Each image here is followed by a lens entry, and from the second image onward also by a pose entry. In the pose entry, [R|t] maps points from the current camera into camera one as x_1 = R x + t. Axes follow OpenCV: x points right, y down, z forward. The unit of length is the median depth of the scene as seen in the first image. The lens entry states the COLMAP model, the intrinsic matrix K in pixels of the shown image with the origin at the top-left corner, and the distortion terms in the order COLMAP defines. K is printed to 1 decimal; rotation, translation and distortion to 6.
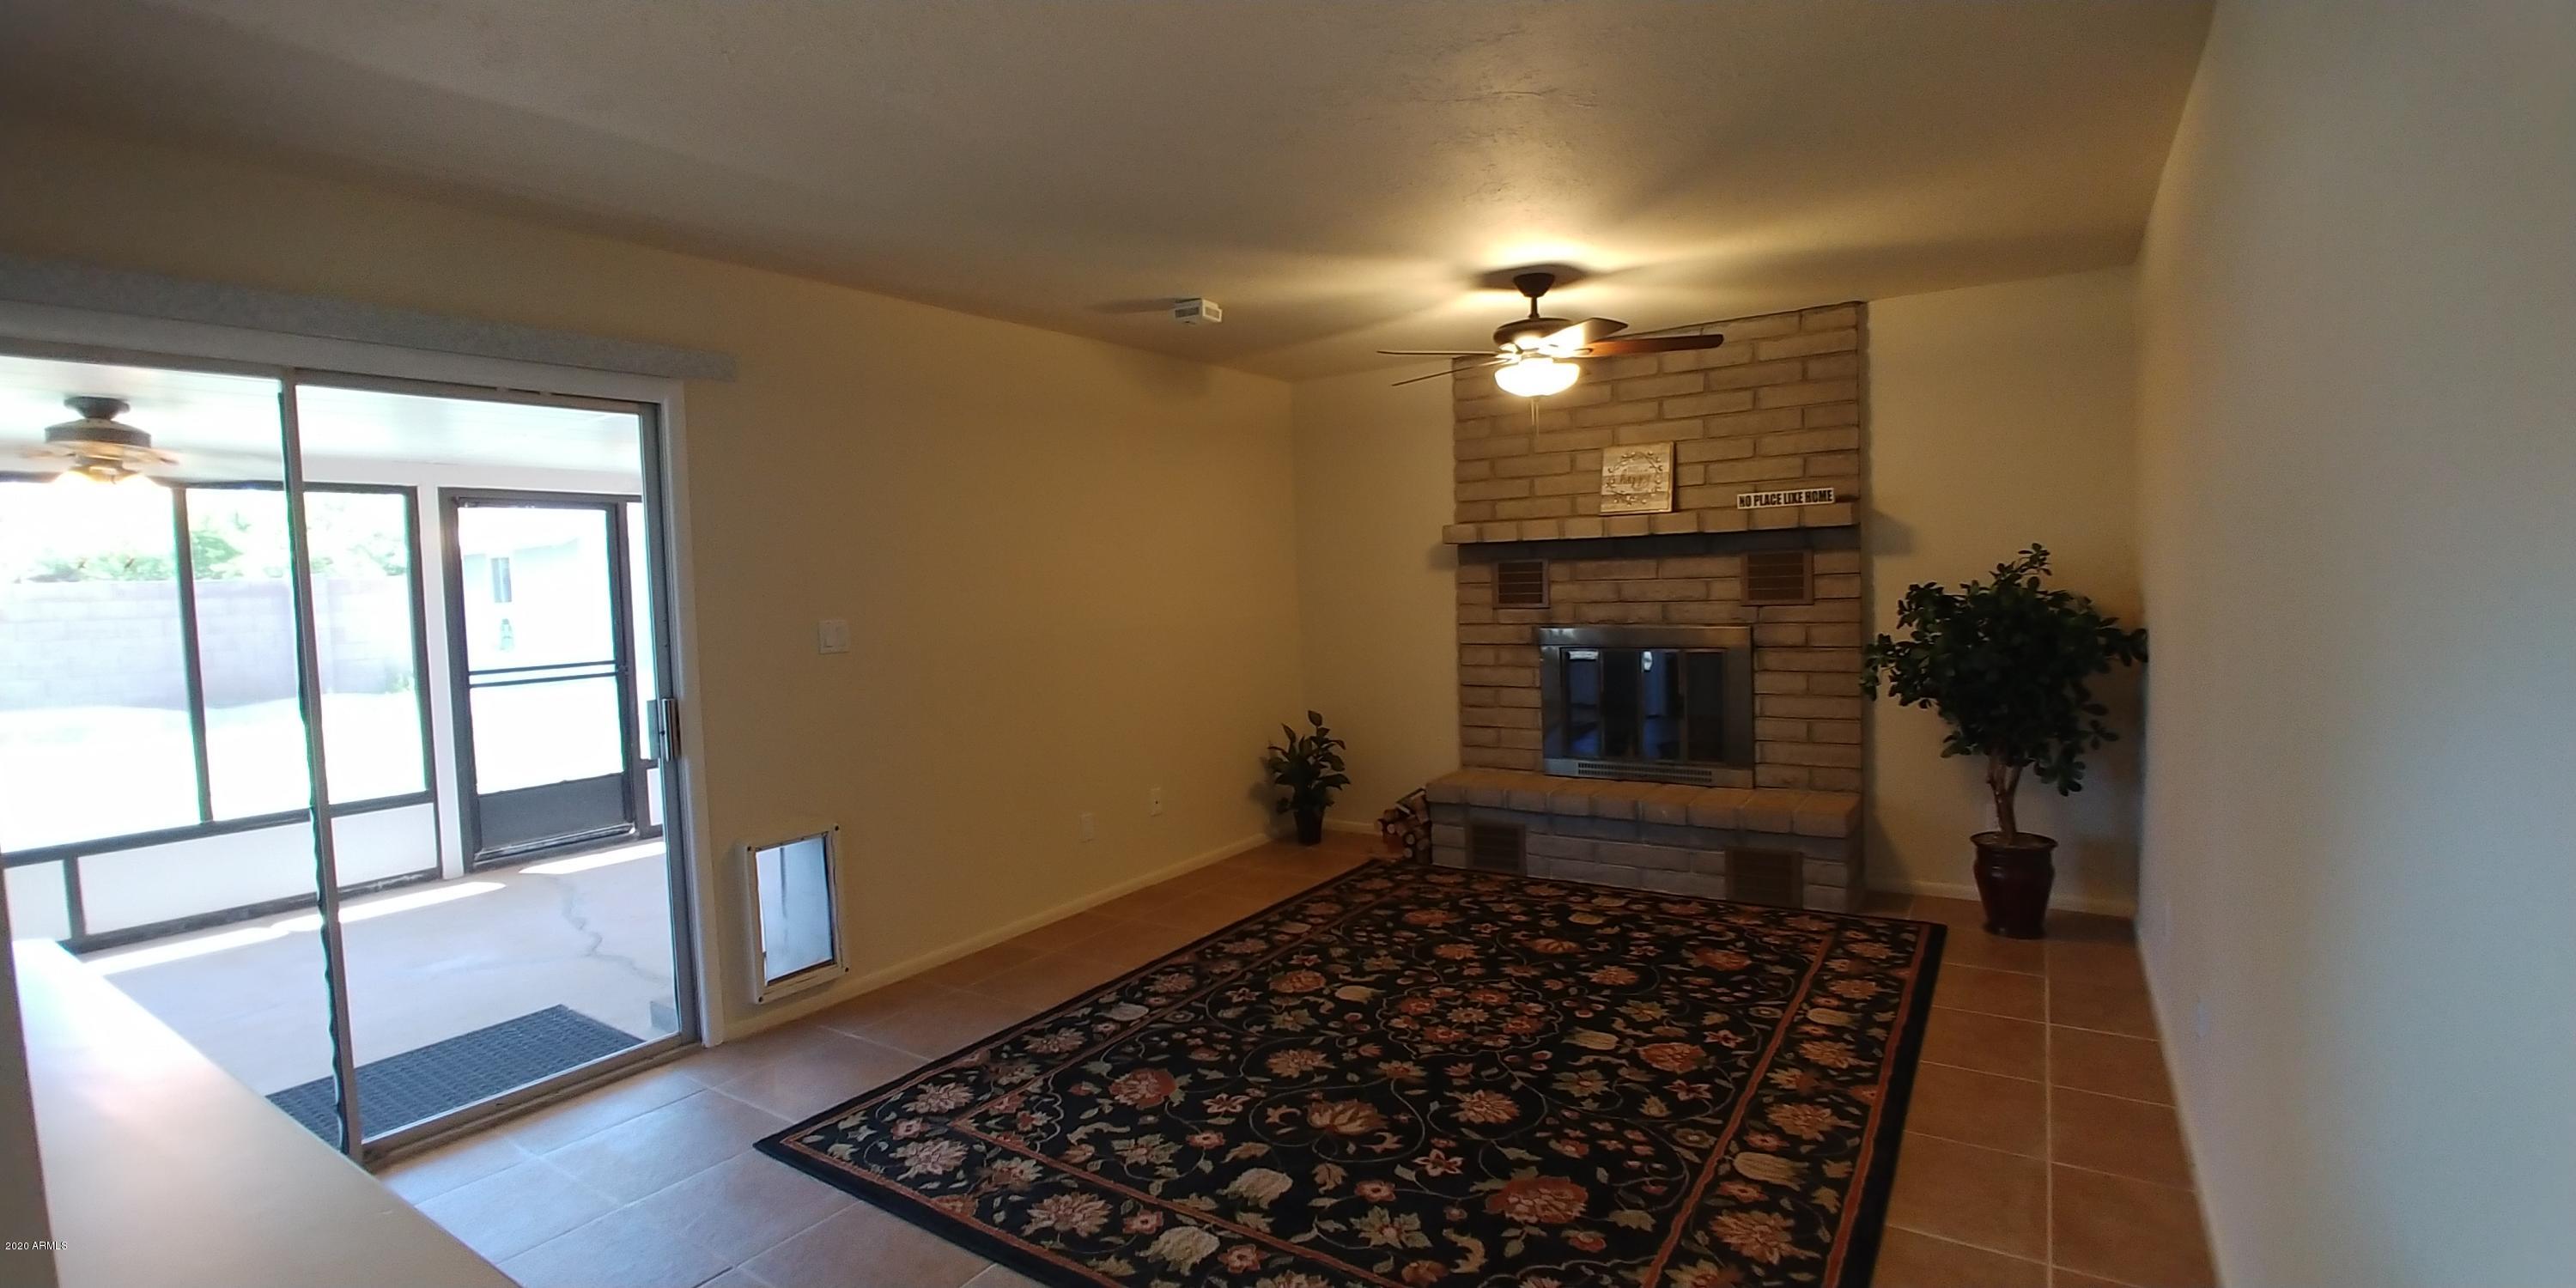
lens RADIAL K [[1137.3, 0, 1288.0], [0, 1137.3, 644.0], [0, 0, 1]] dist [-0.021117, 0.000148]
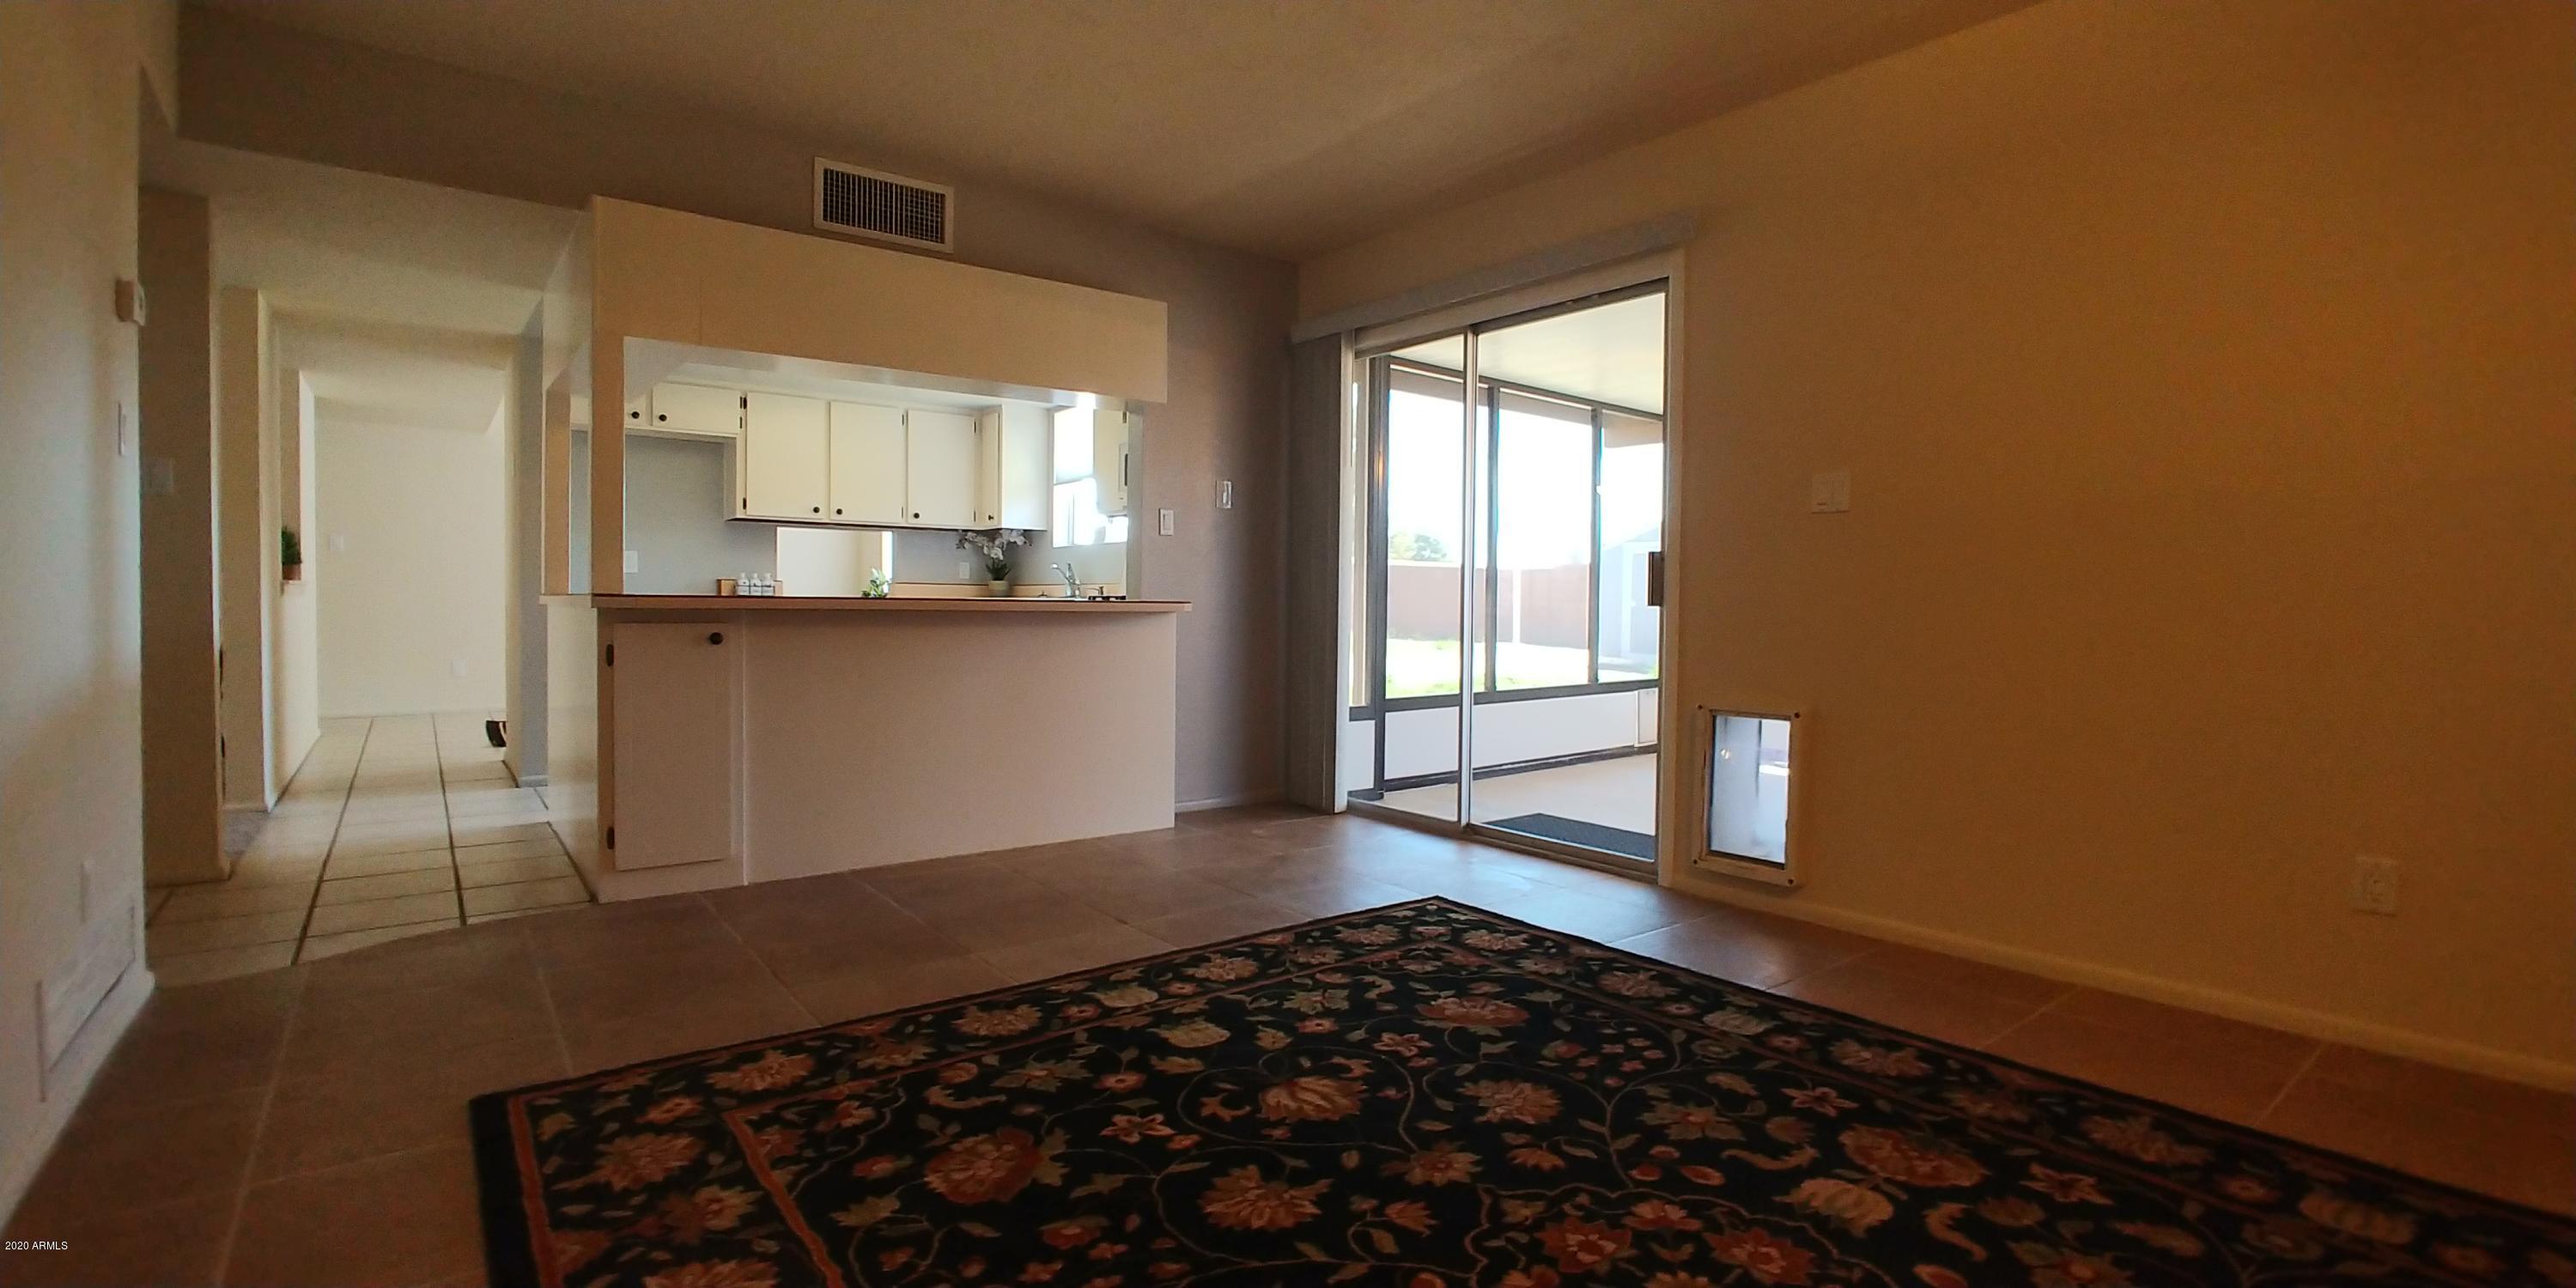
lens RADIAL K [[1137.3, 0, 1288.0], [0, 1137.3, 644.0], [0, 0, 1]] dist [-0.021117, 0.000148]
pose [[-0.316867, 0.061987, -0.946442, 0.660920], [-0.055272, 0.994960, 0.083669, 0.071655], [0.946858, 0.078823, -0.311844, 1.106519]]
